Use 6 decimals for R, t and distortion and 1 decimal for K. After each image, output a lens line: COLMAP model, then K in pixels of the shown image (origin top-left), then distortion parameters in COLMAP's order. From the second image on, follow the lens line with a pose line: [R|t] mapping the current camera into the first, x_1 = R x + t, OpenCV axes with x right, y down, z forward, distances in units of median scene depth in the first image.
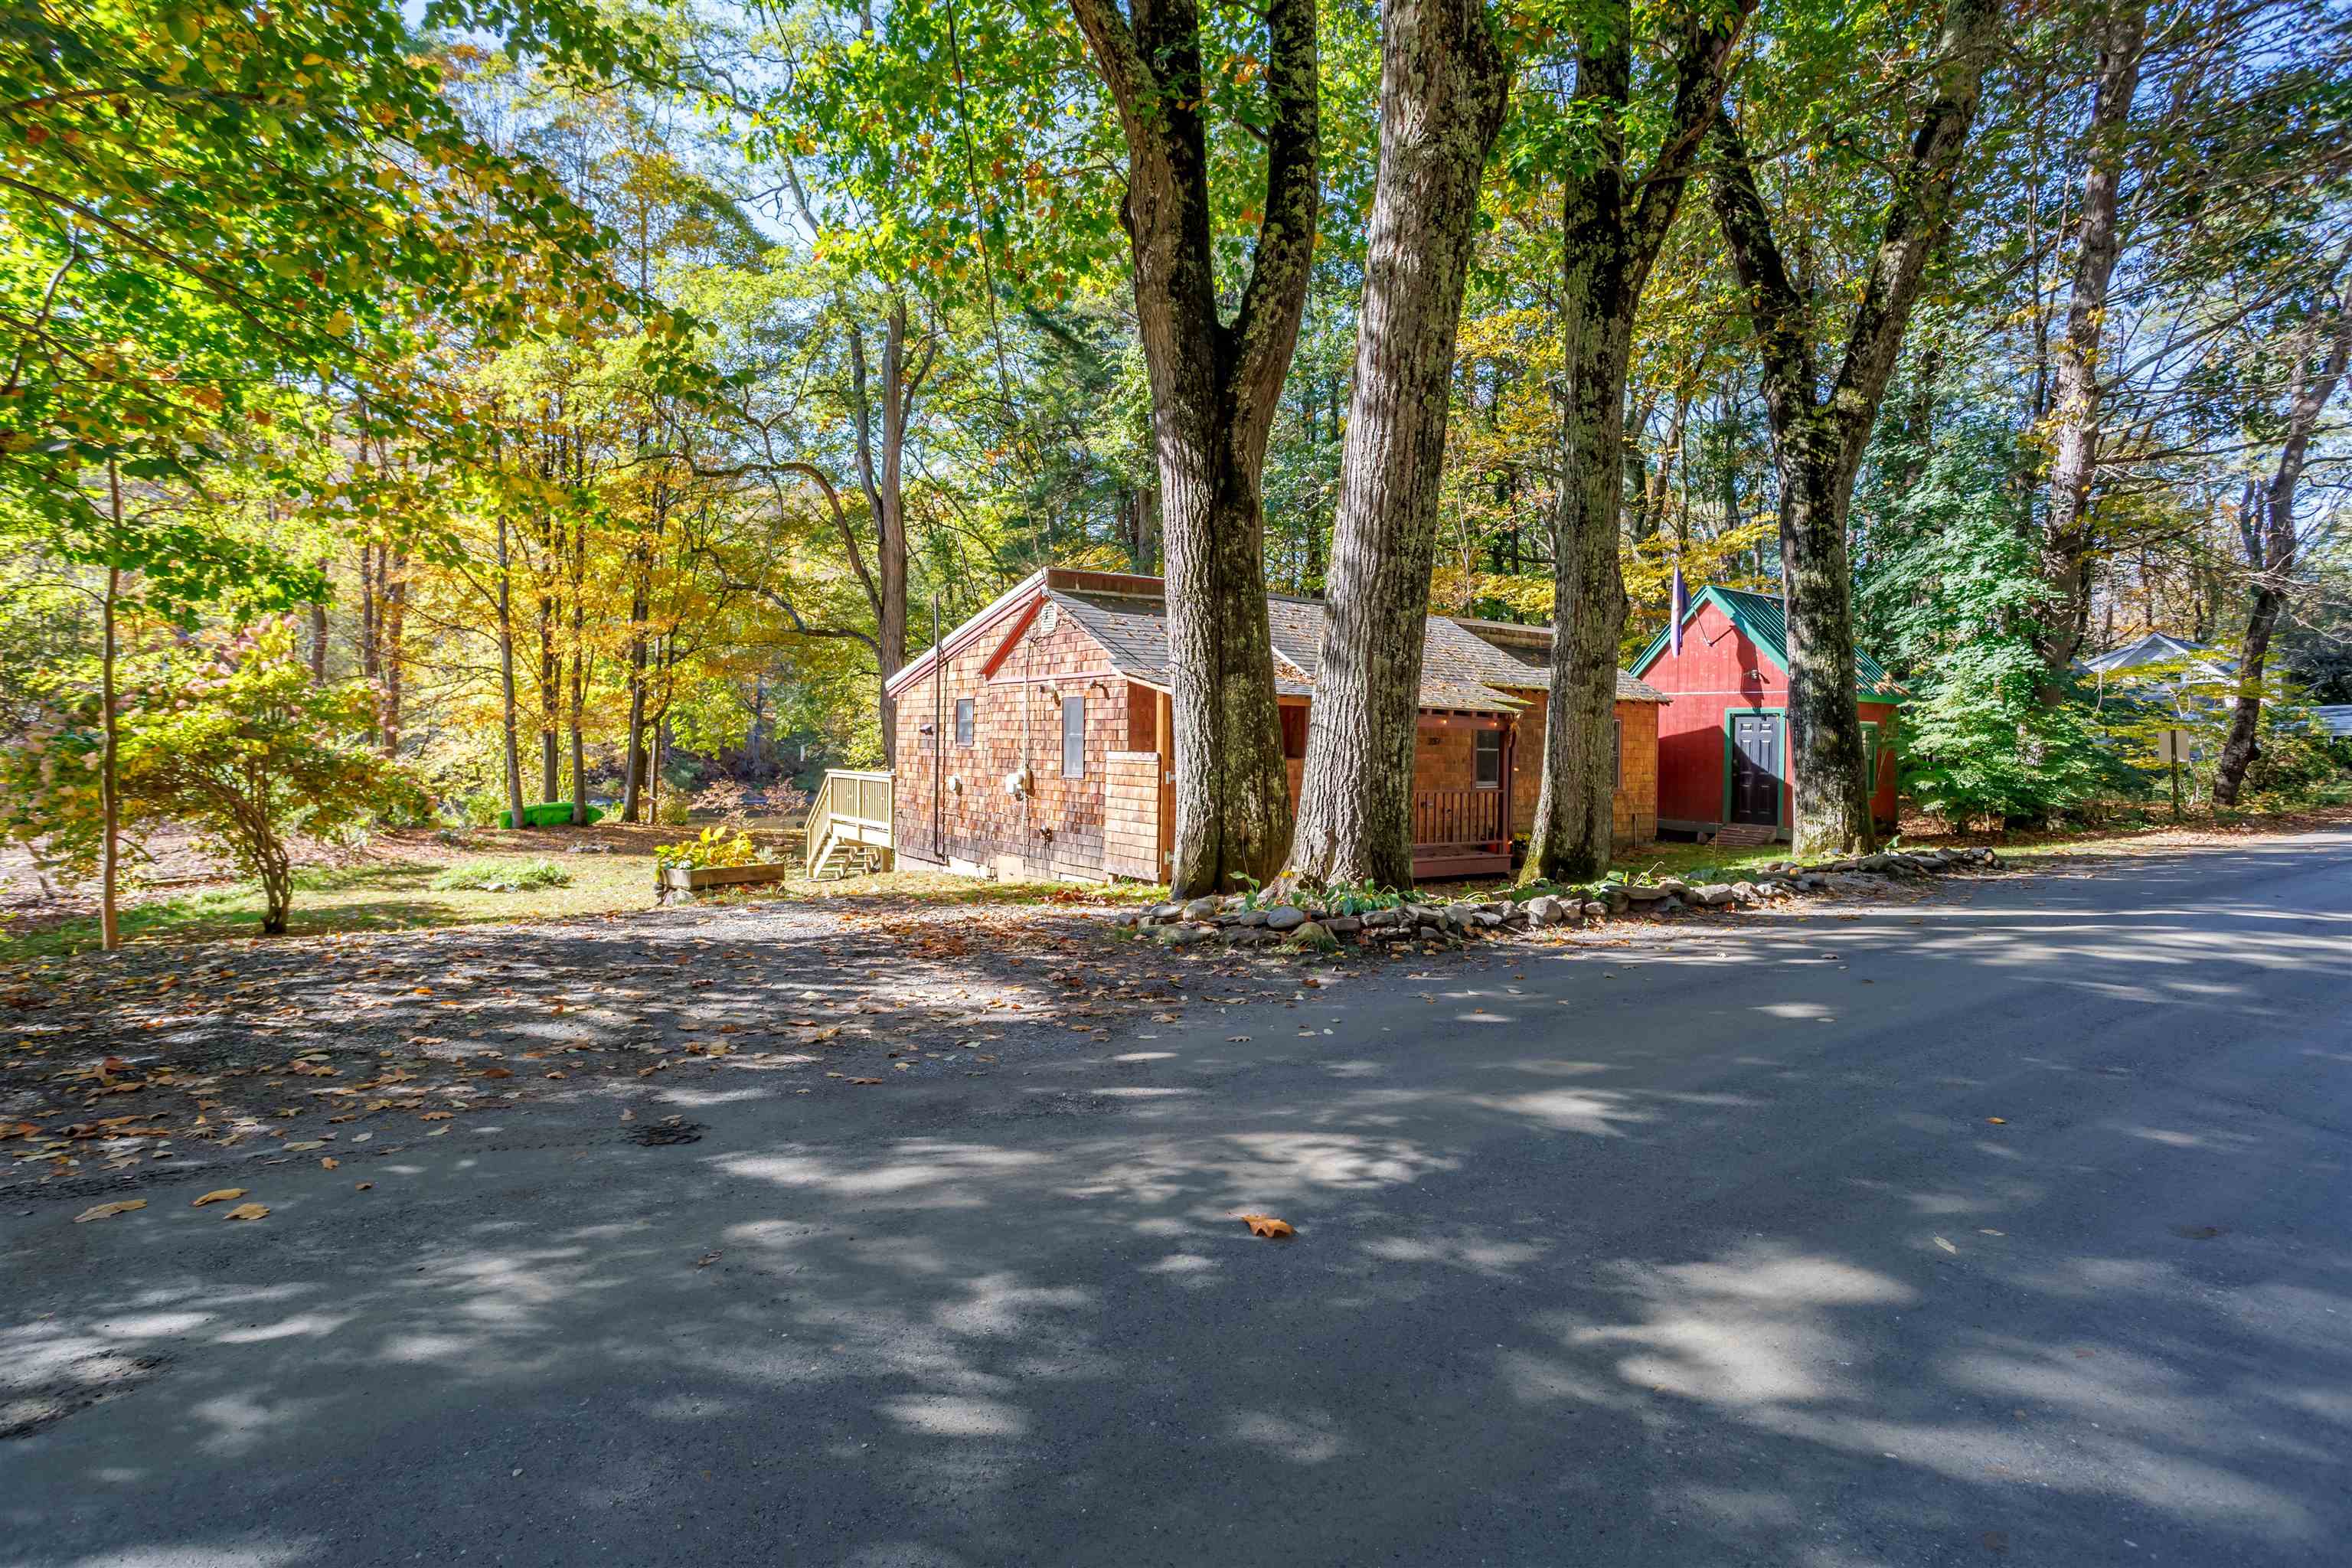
lens RADIAL K [[1133.8, 0, 1169.2], [0, 1133.8, 767.3], [0, 0, 1]] dist [-0.051352, 0.030804]
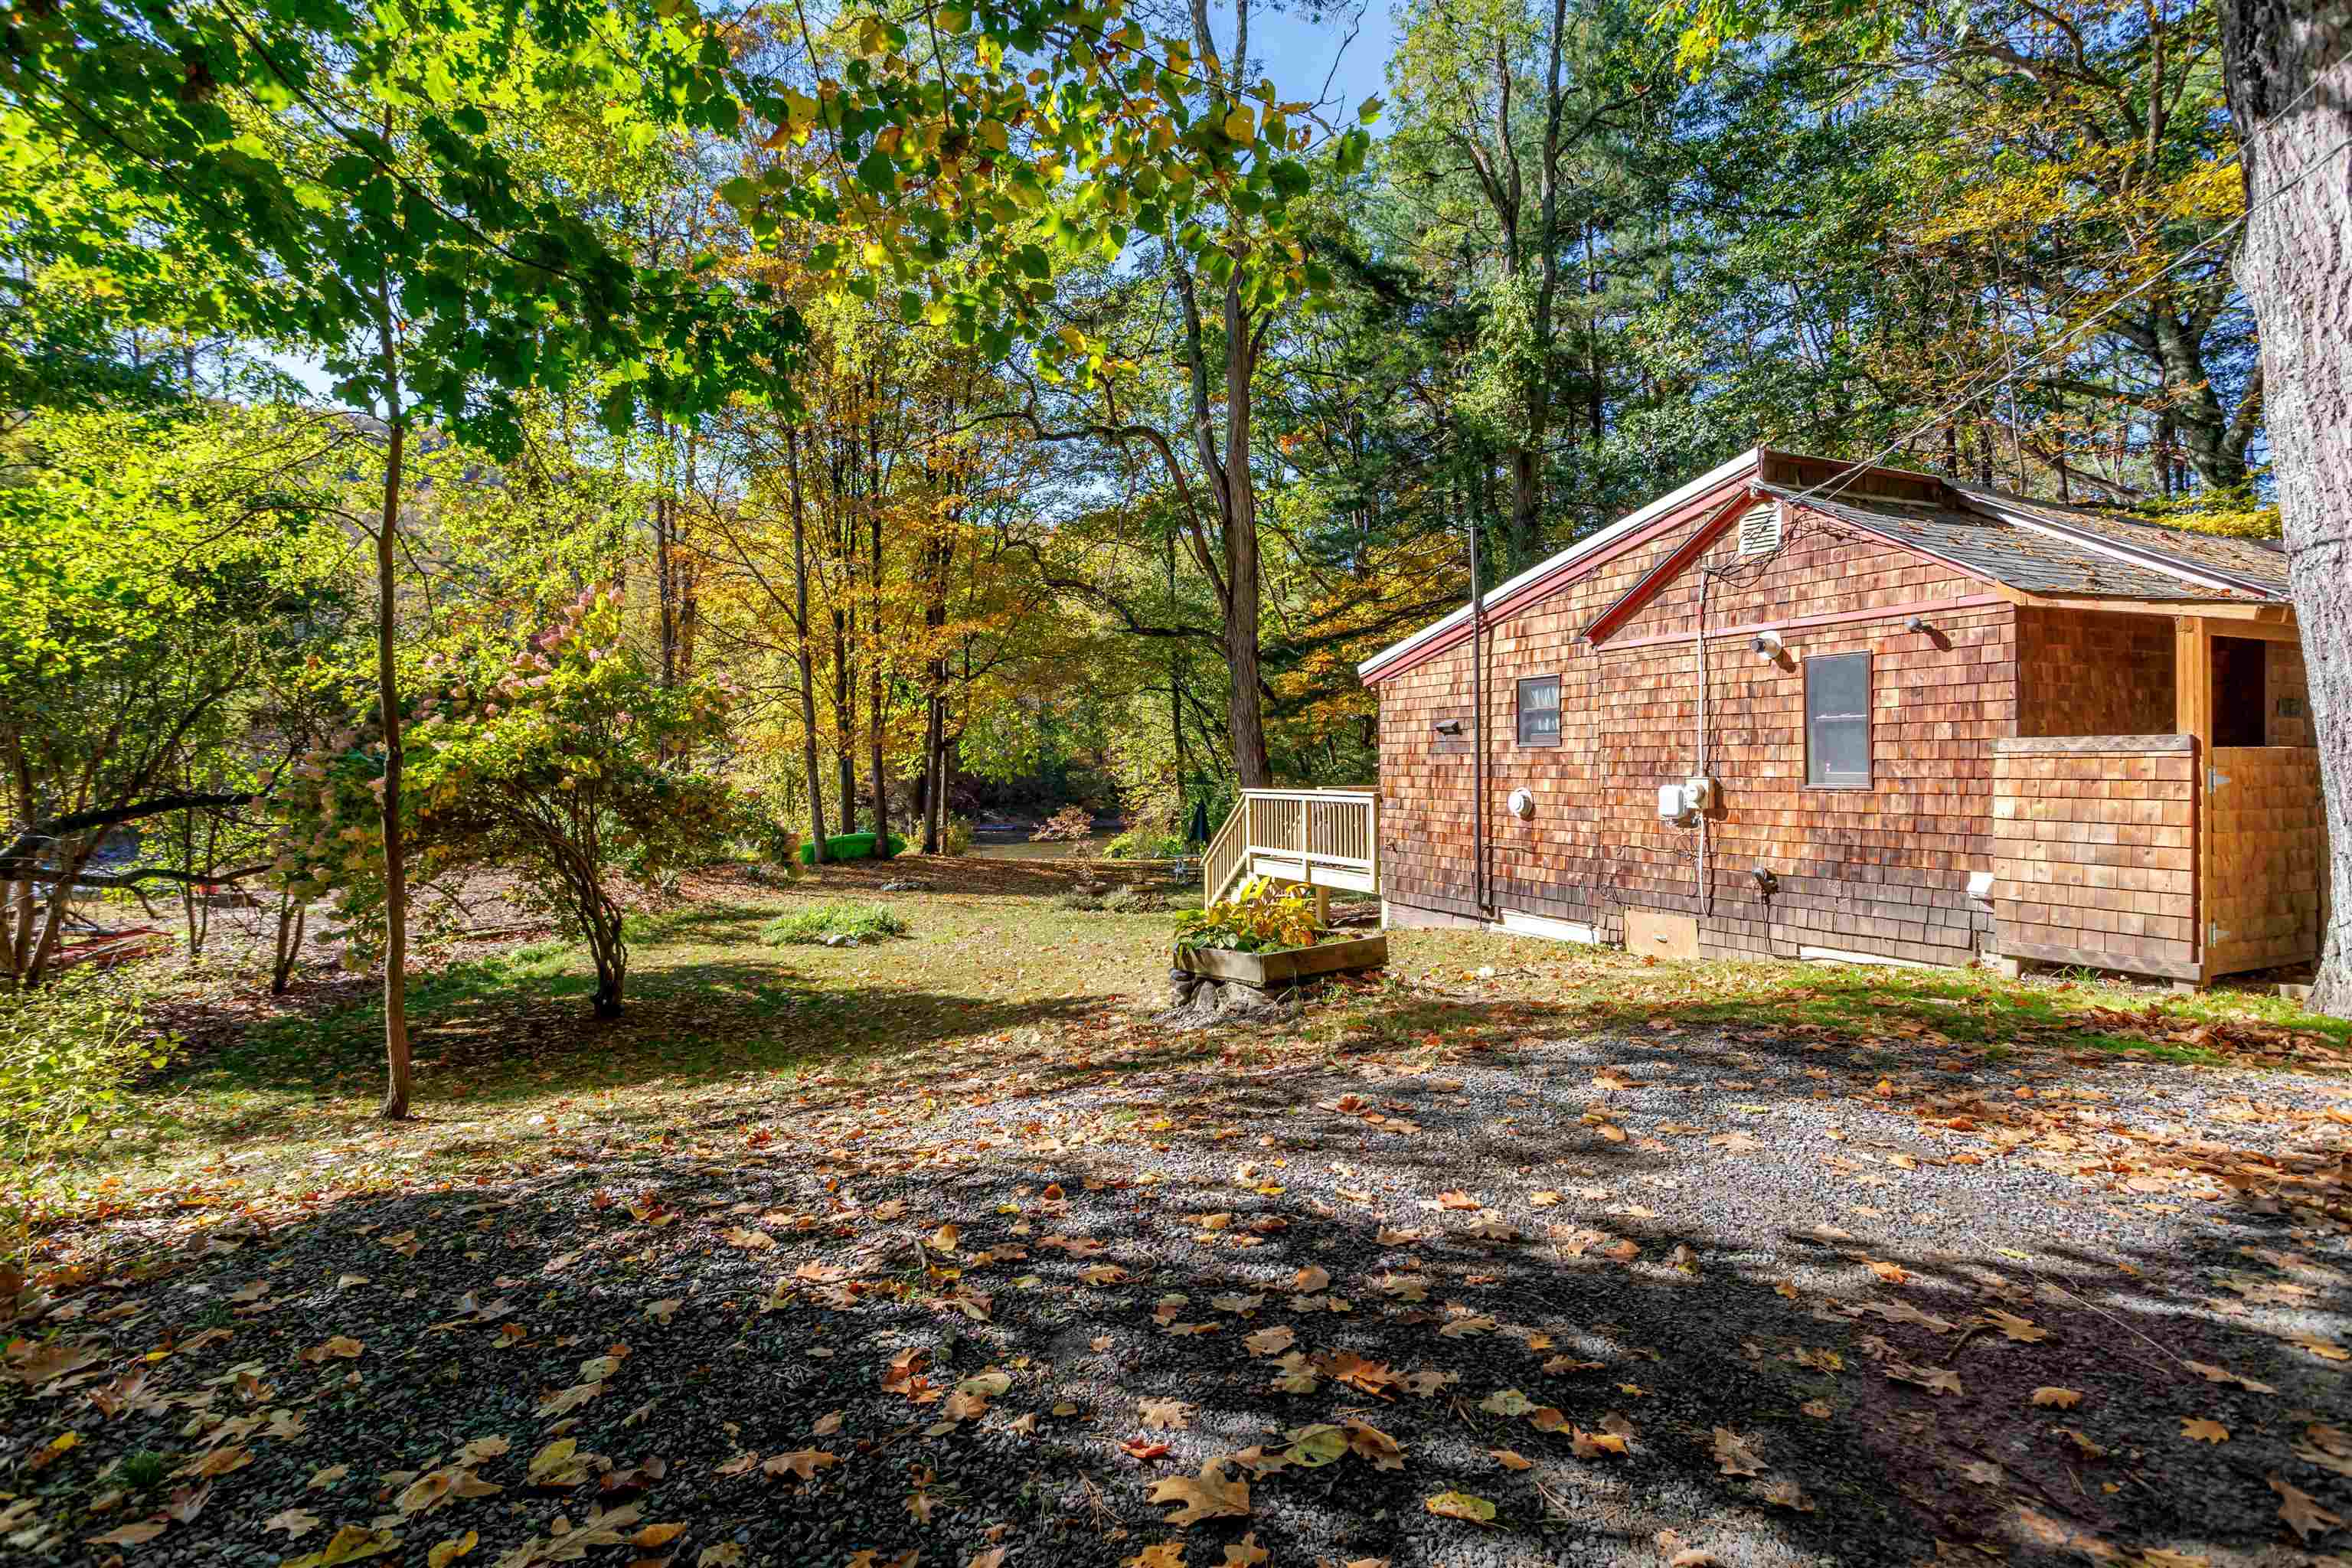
lens RADIAL K [[1092.3, 0, 1180.1], [0, 1092.3, 798.1], [0, 0, 1]] dist [-0.078416, 0.068003]
pose [[0.987685, -0.017882, -0.155431, -0.295938], [0.019129, 0.999796, 0.006532, 0.003414], [0.155283, -0.009425, 0.987825, 0.331649]]
